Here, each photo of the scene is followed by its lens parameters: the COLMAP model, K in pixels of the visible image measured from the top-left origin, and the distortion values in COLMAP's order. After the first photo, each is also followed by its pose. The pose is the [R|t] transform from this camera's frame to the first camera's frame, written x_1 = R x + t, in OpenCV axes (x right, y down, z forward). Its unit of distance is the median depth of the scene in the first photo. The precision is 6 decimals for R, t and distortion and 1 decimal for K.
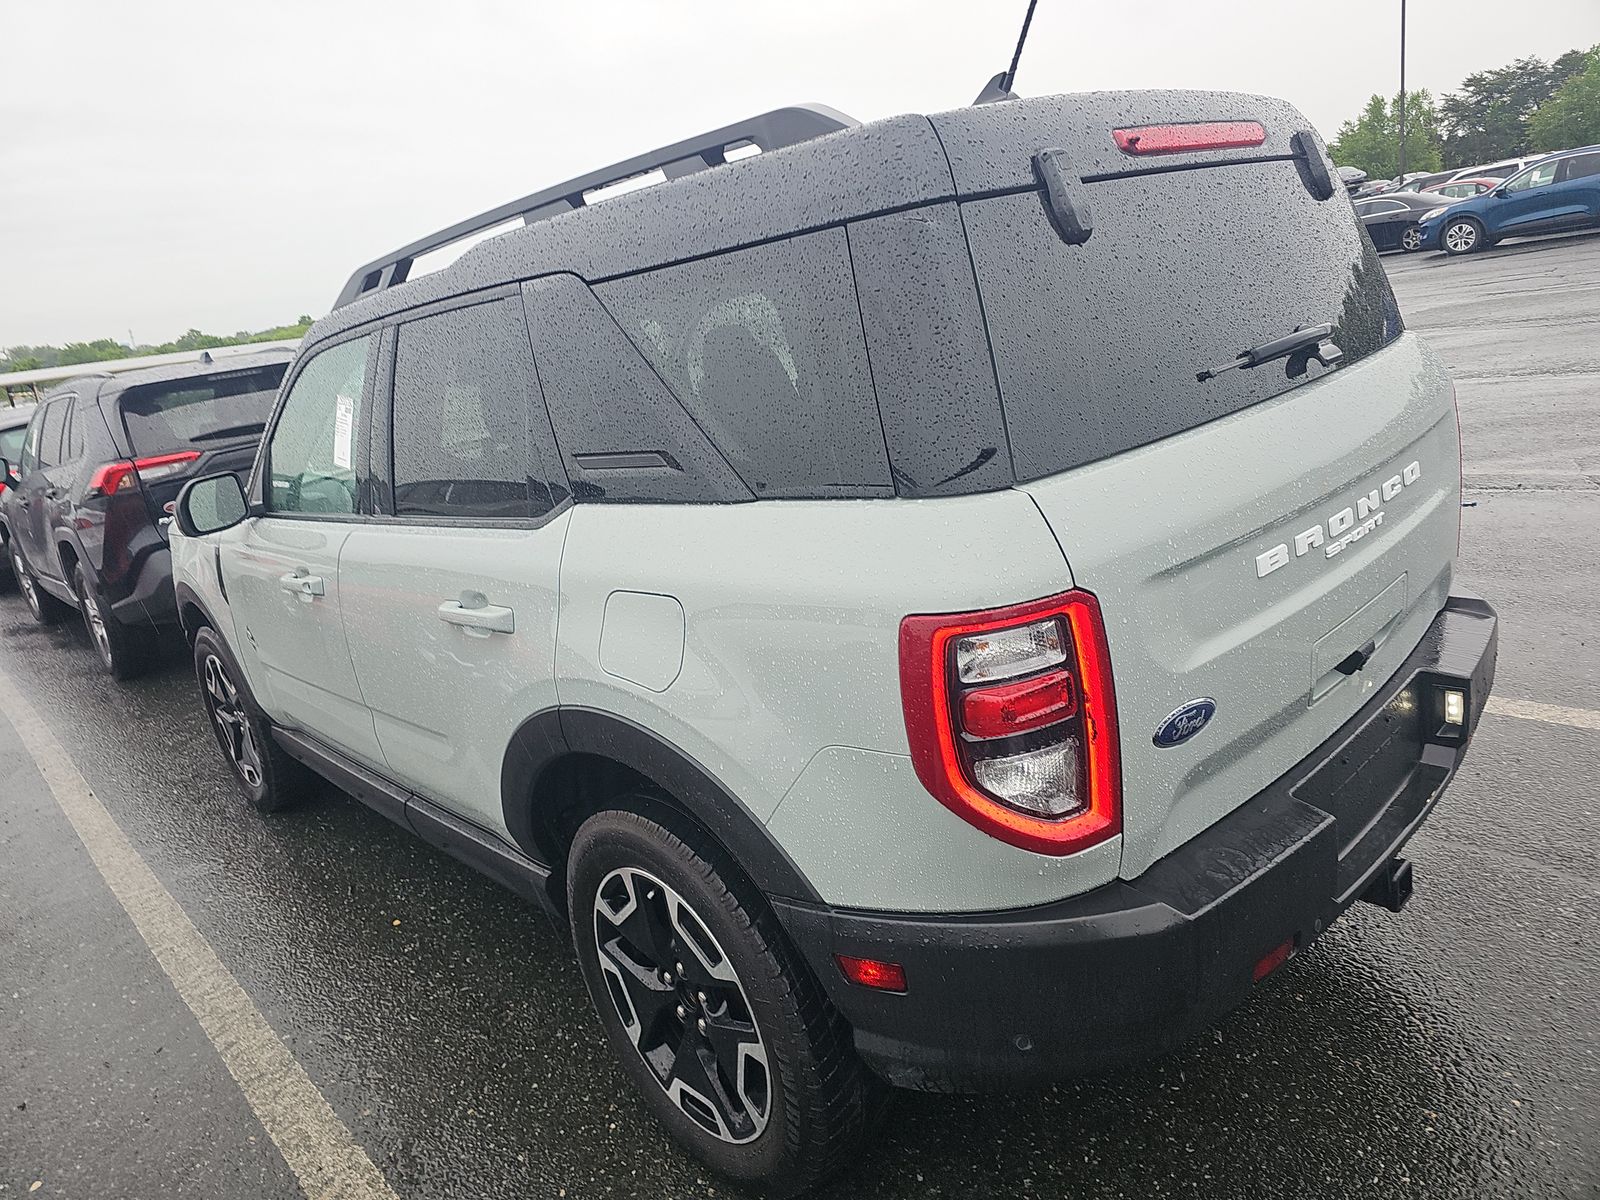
lens RADIAL K [[1171.1, 0, 800.0], [0, 1171.1, 600.0], [0, 0, 1]] dist [0.078349, -0.086660]
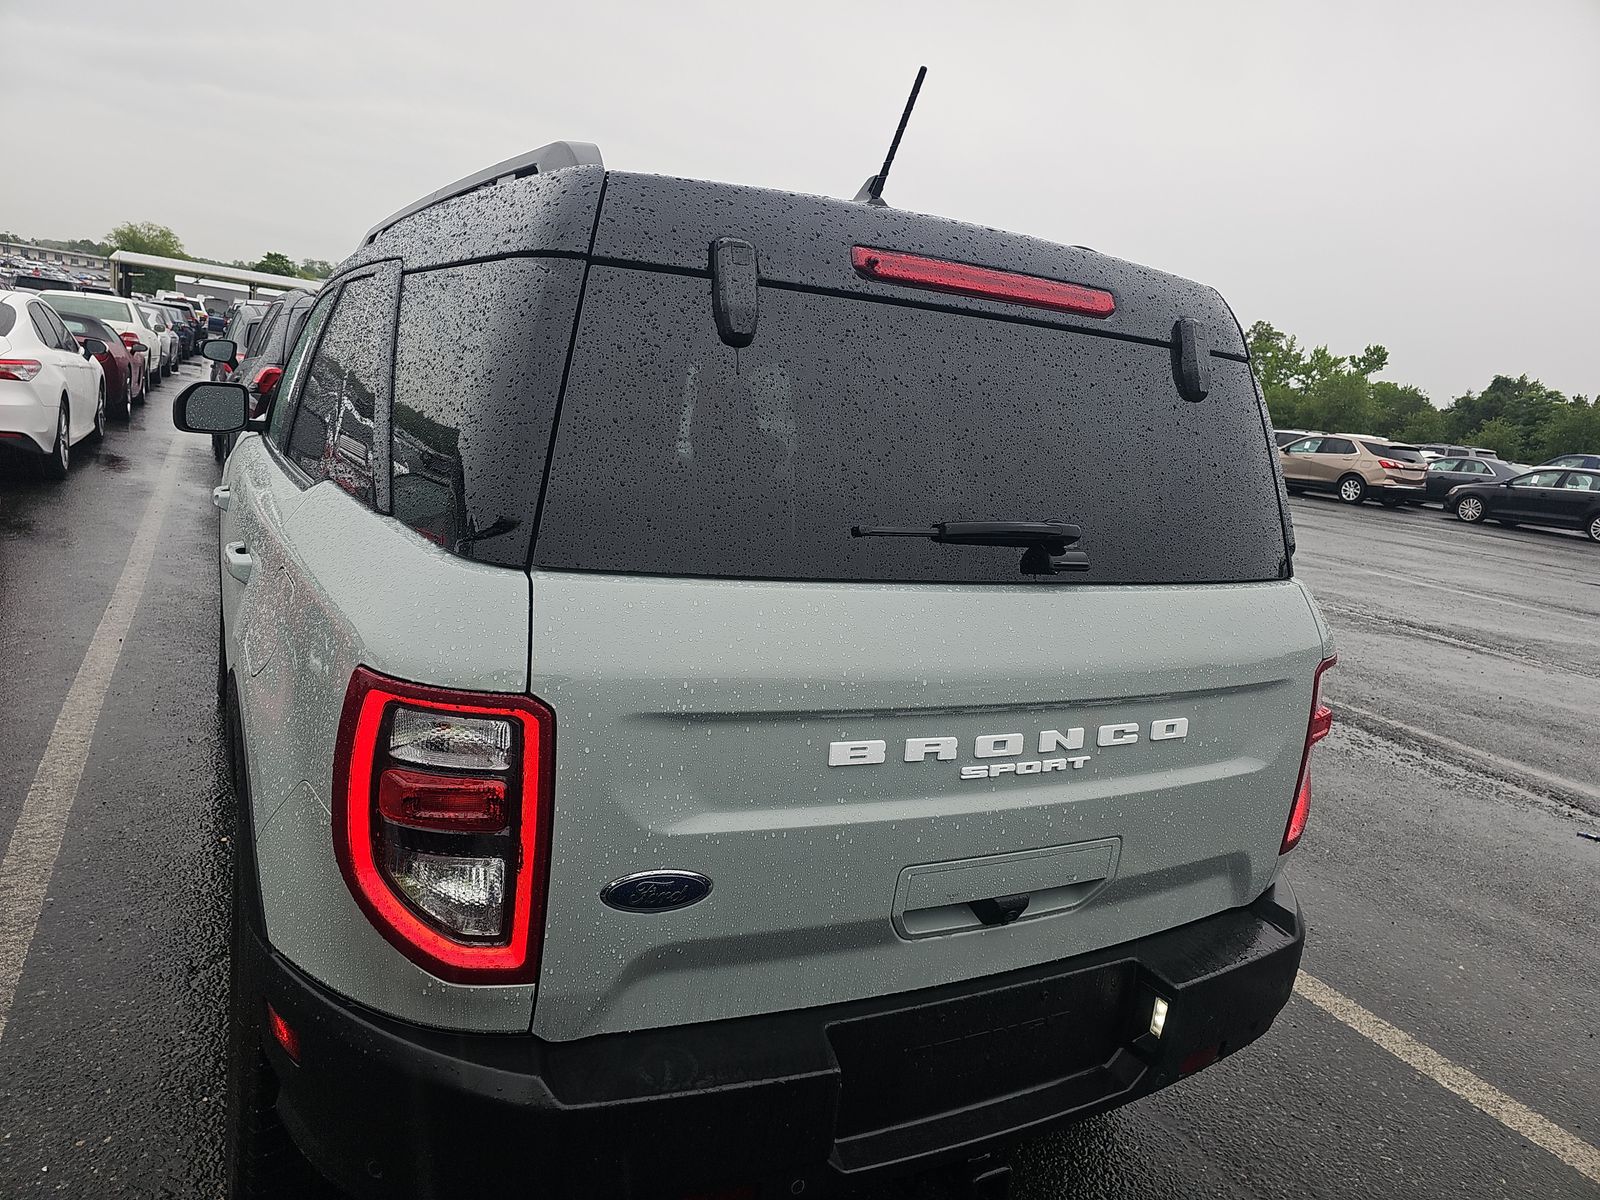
lens RADIAL K [[1171.1, 0, 800.0], [0, 1171.1, 600.0], [0, 0, 1]] dist [0.078349, -0.086660]
pose [[0.925440, 0.309782, -0.218166, 0.503499], [-0.322974, 0.946031, -0.026722, -0.101744], [0.198114, 0.095191, 0.975546, 0.137708]]
